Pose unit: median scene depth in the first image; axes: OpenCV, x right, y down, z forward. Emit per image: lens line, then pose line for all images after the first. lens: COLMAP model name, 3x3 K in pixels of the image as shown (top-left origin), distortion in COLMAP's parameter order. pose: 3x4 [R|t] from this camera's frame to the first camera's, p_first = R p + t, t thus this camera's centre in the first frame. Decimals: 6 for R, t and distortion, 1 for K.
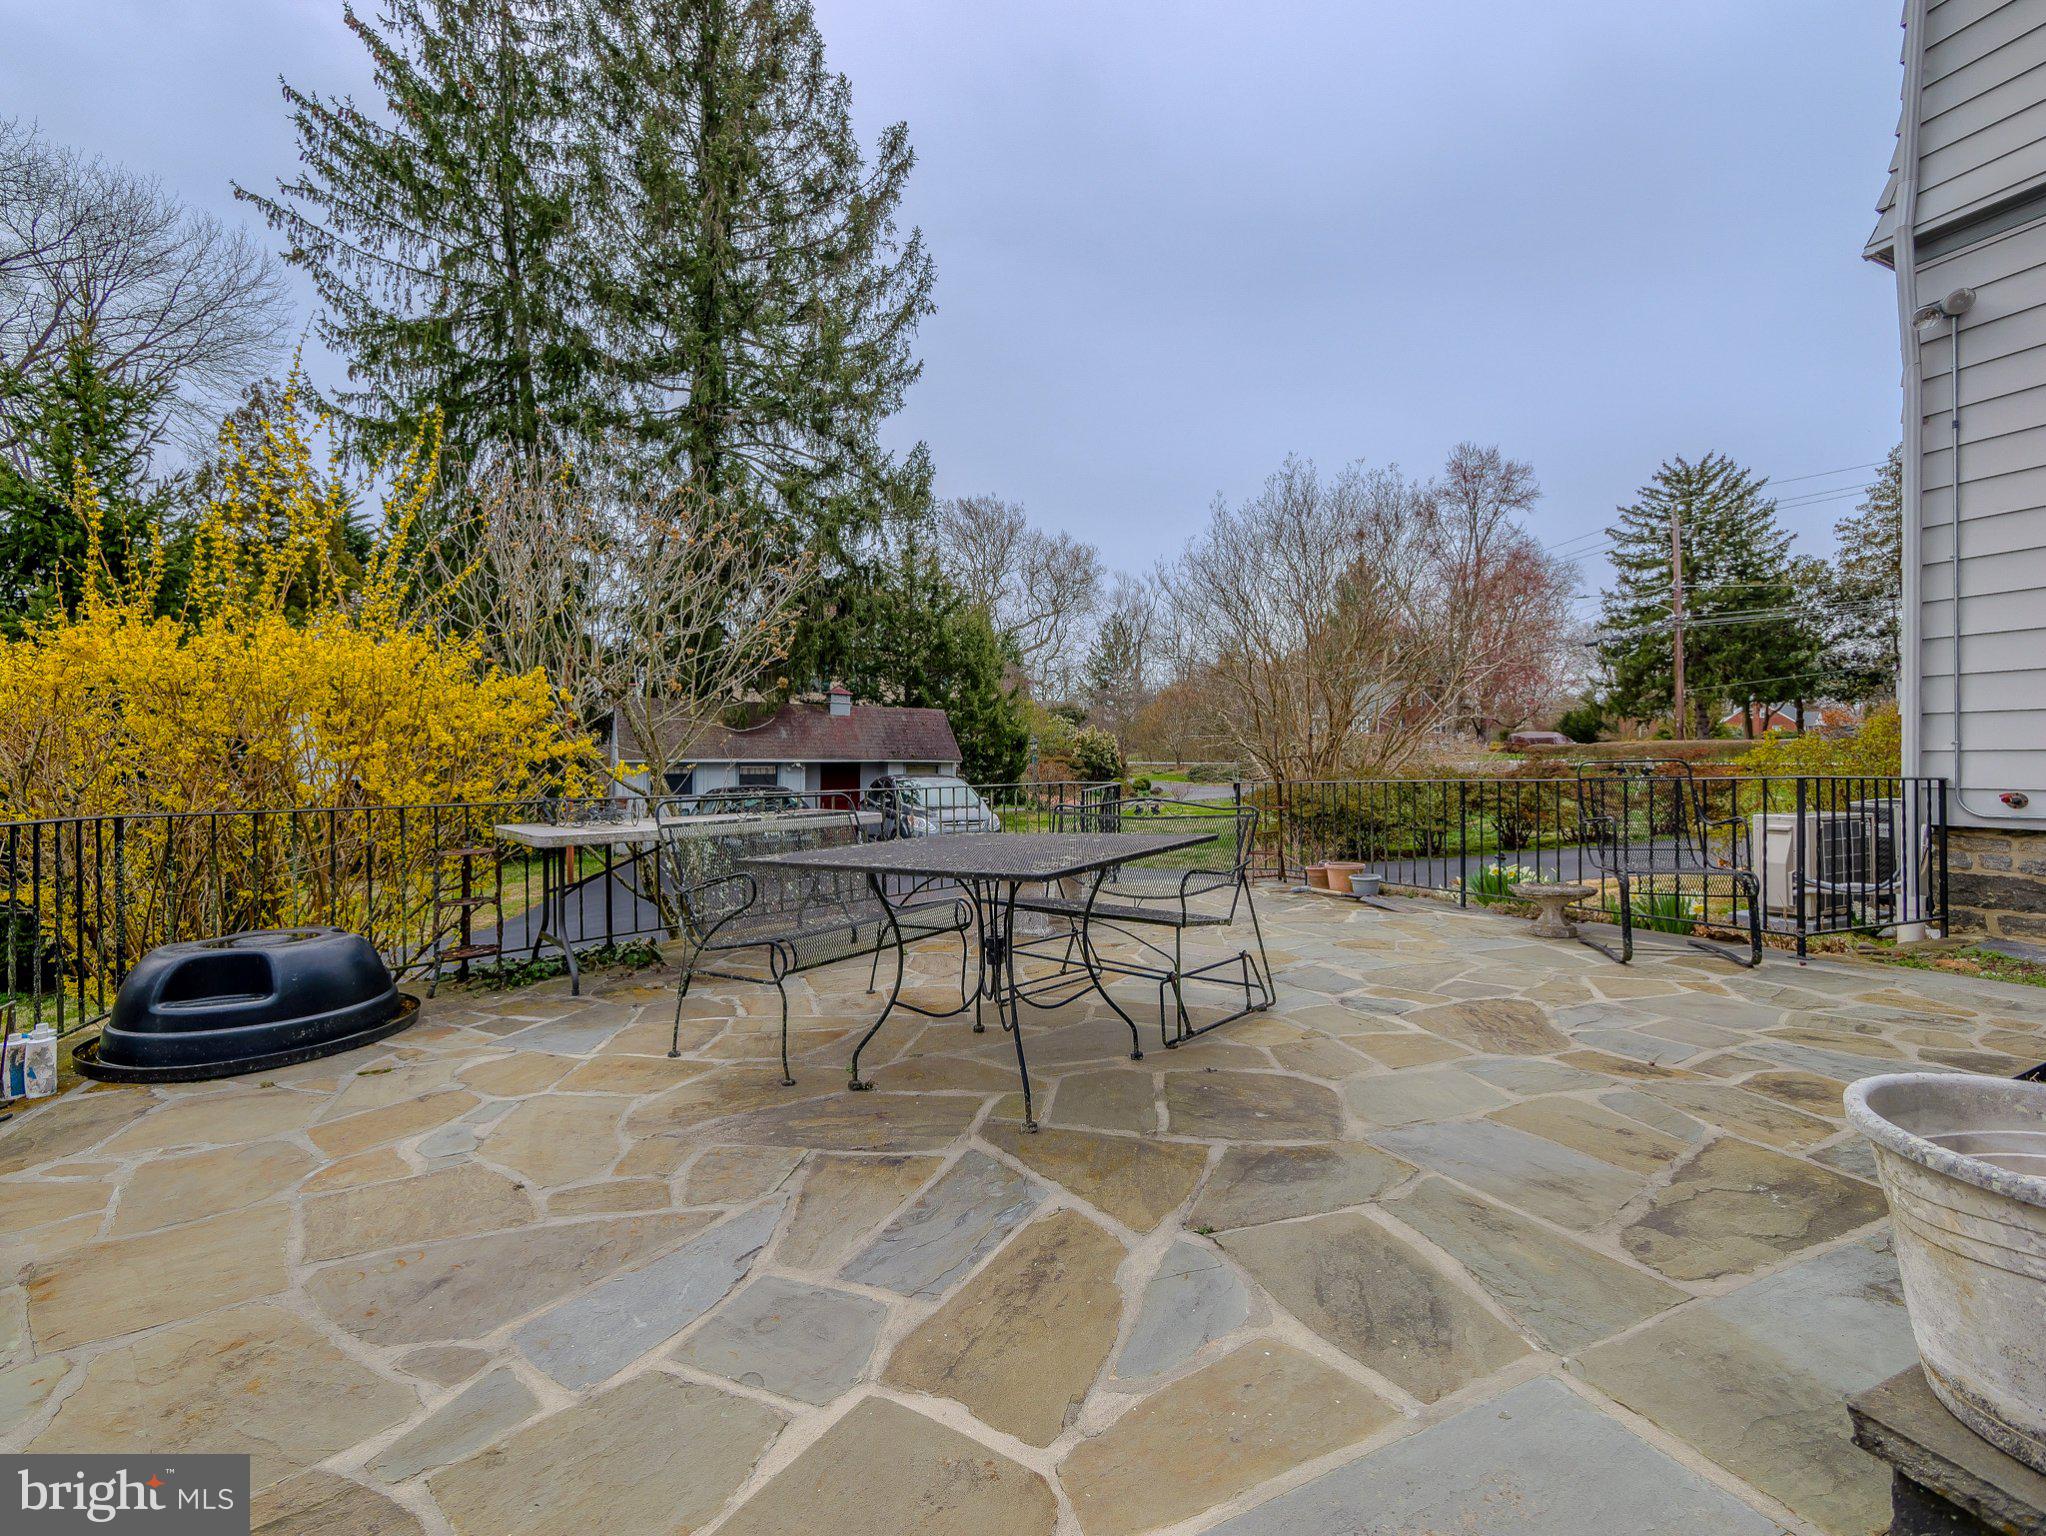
lens RADIAL K [[859.6, 0, 1018.6], [0, 859.6, 758.3], [0, 0, 1]] dist [-0.008620, 0.000046]
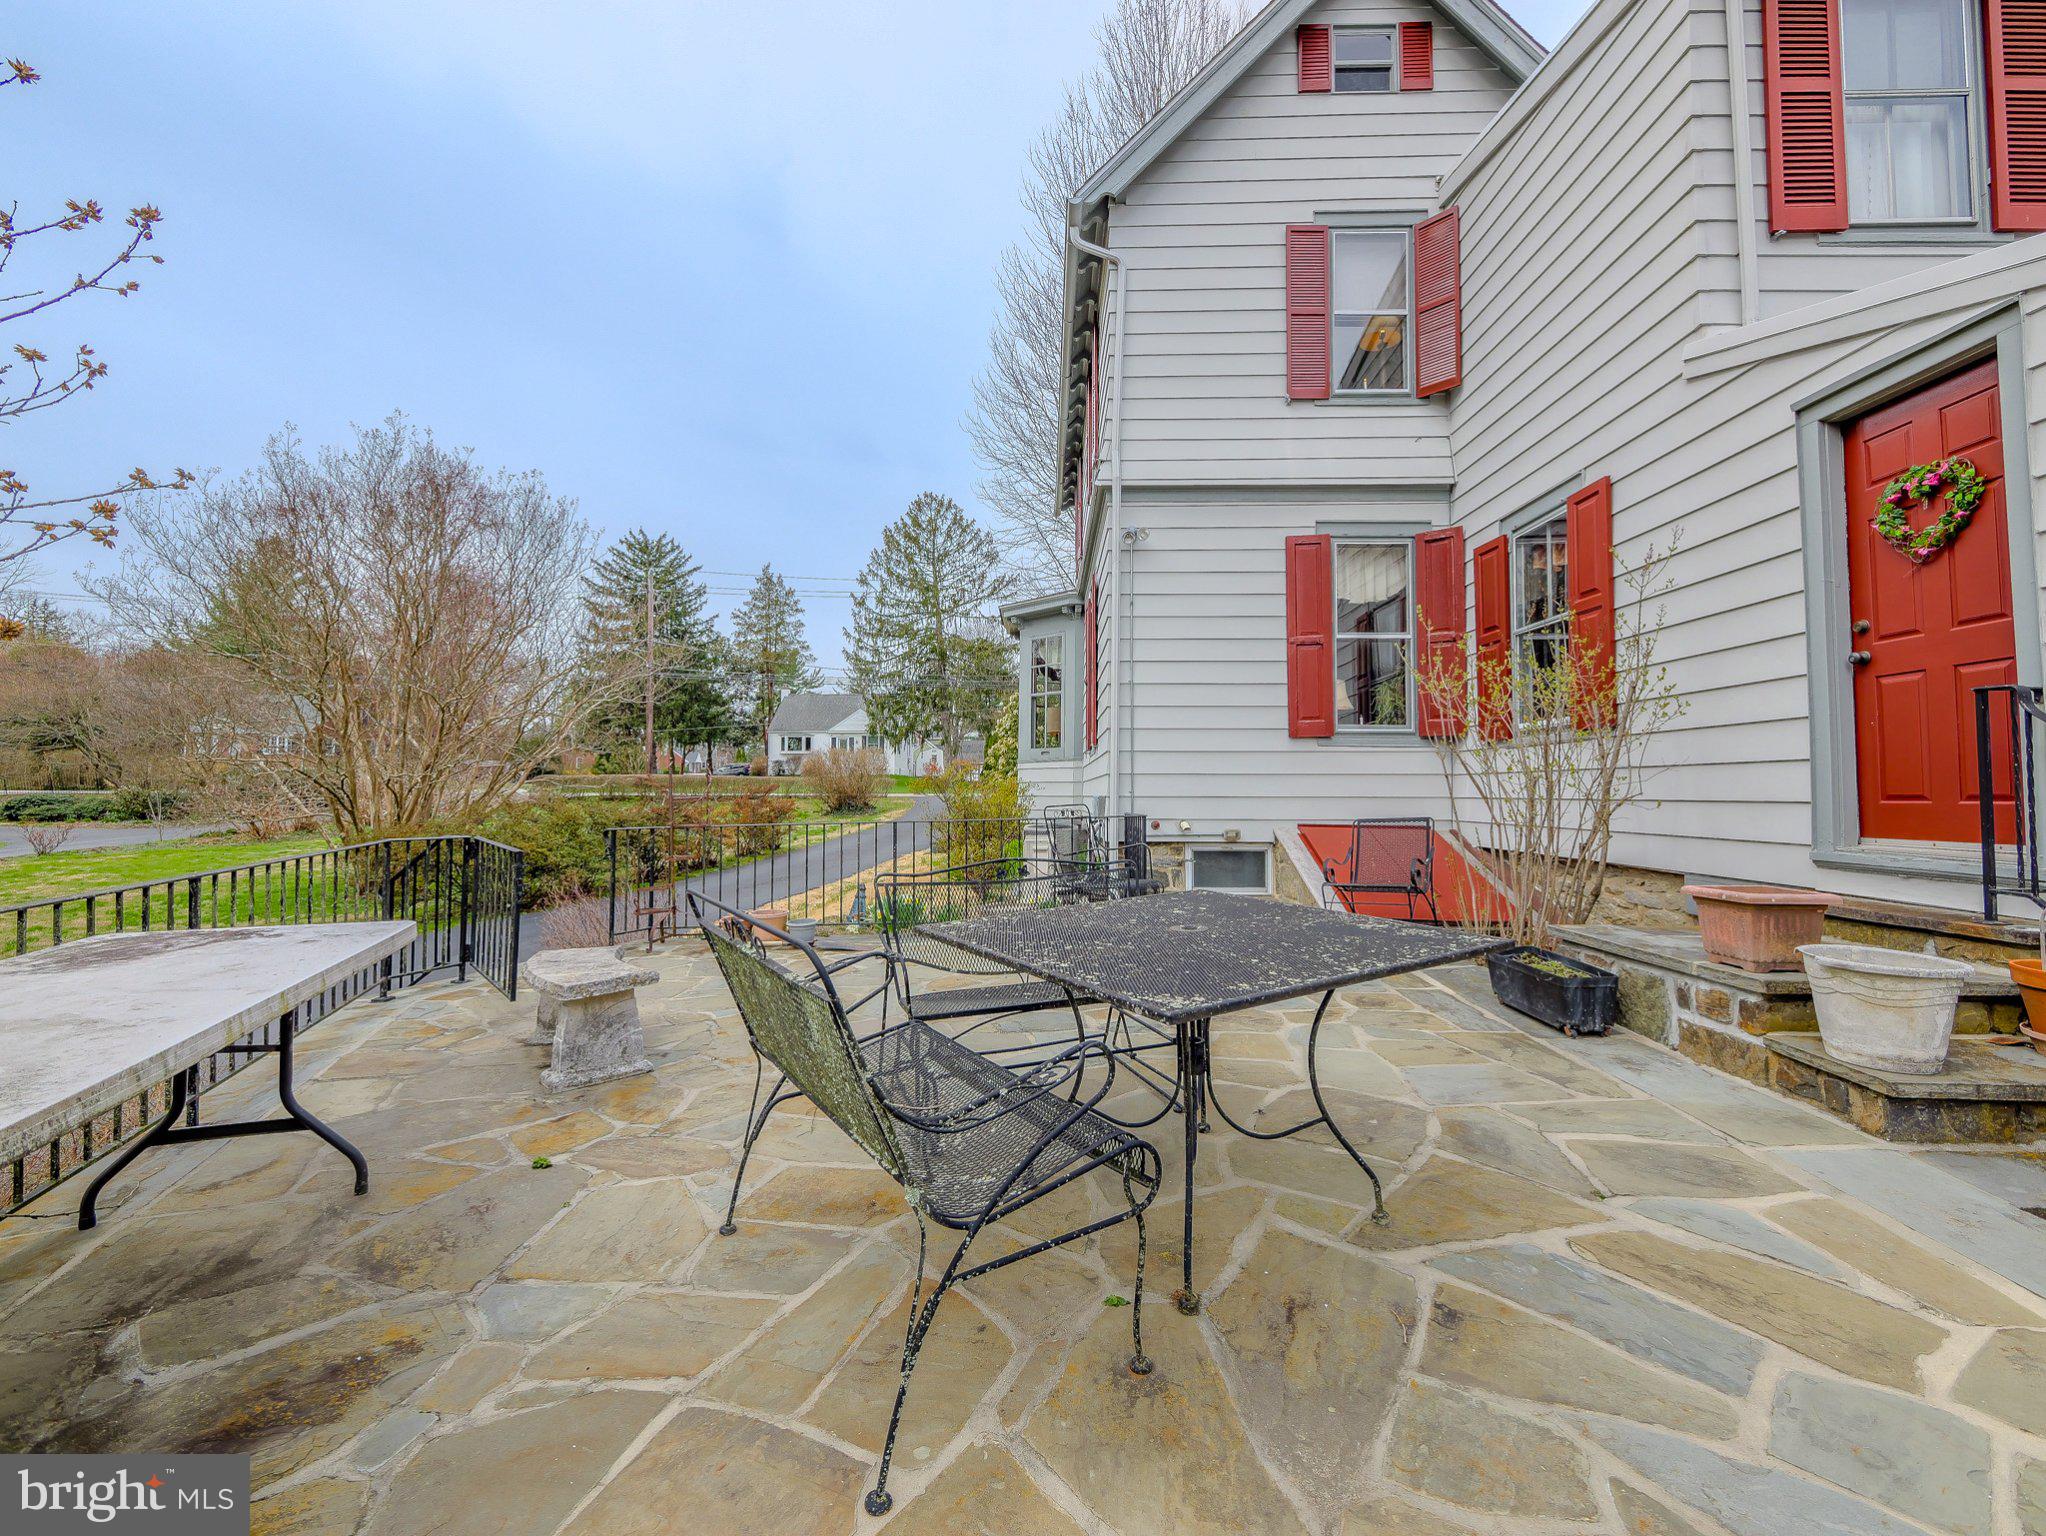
lens RADIAL K [[859.6, 0, 1018.6], [0, 859.6, 758.3], [0, 0, 1]] dist [-0.008620, 0.000046]
pose [[0.418491, 0.036222, 0.907498, -0.858273], [-0.005869, 0.999291, -0.037180, -0.030995], [-0.908202, 0.010233, 0.418407, 0.806435]]
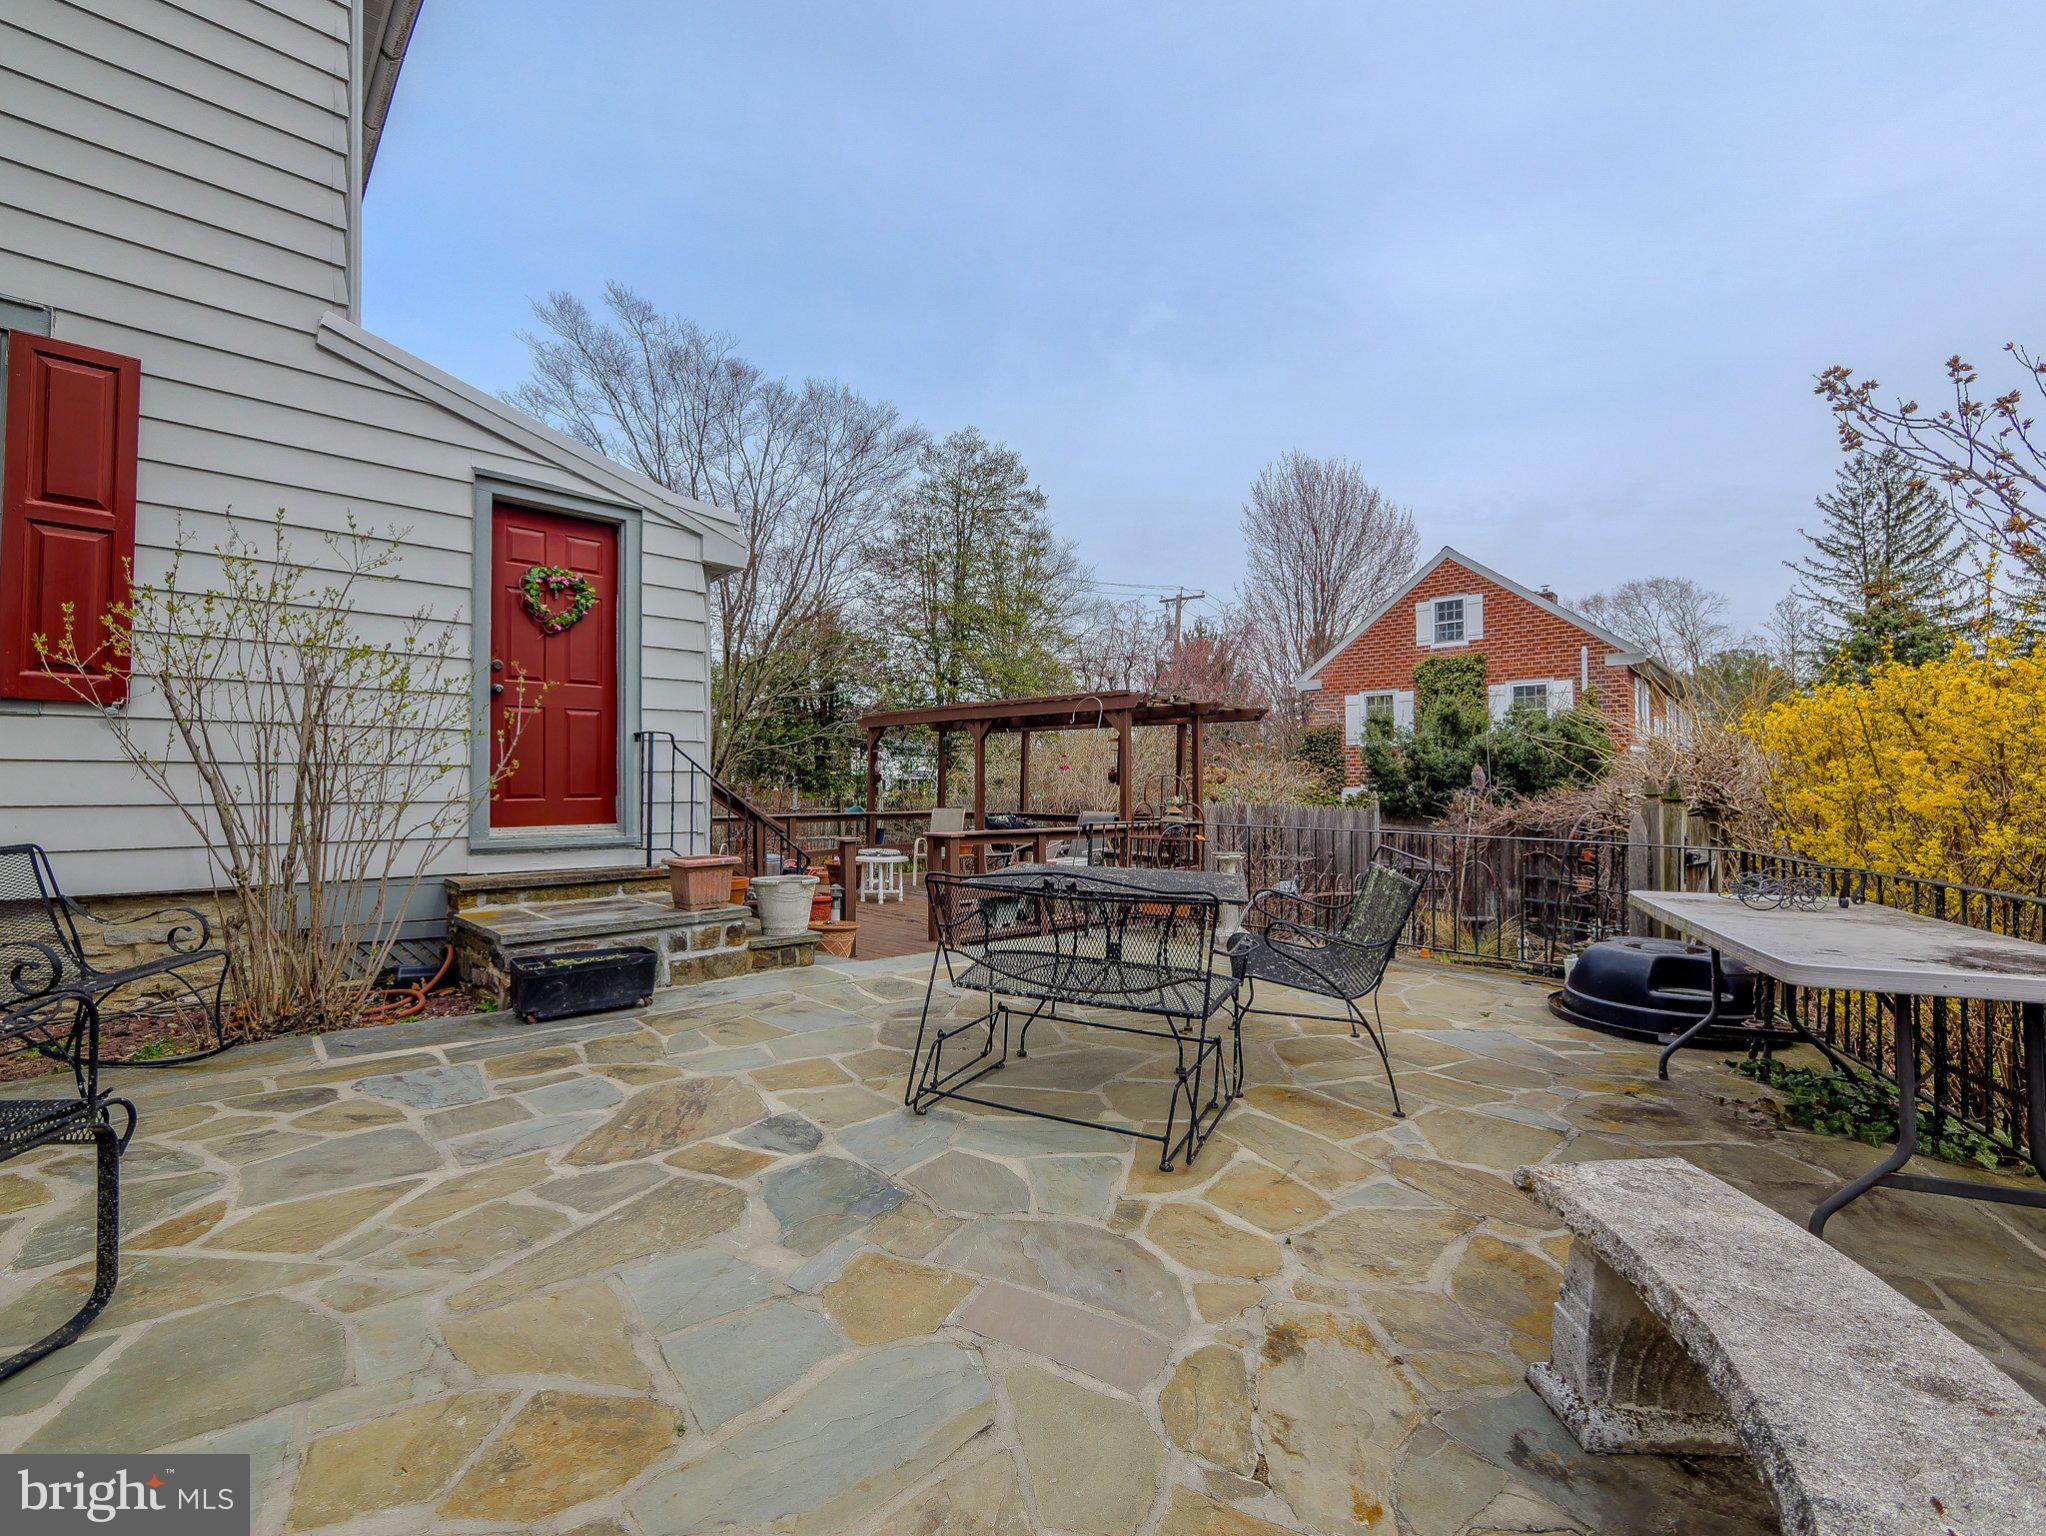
lens RADIAL K [[858.2, 0, 1023.0], [0, 858.2, 768.0], [0, 0, 1]] dist [0.001707, 0.000107]
pose [[-0.934801, -0.005386, -0.355130, 0.601567], [0.003331, 0.999708, -0.023932, -0.041387], [0.355155, -0.023555, -0.934510, 2.247742]]
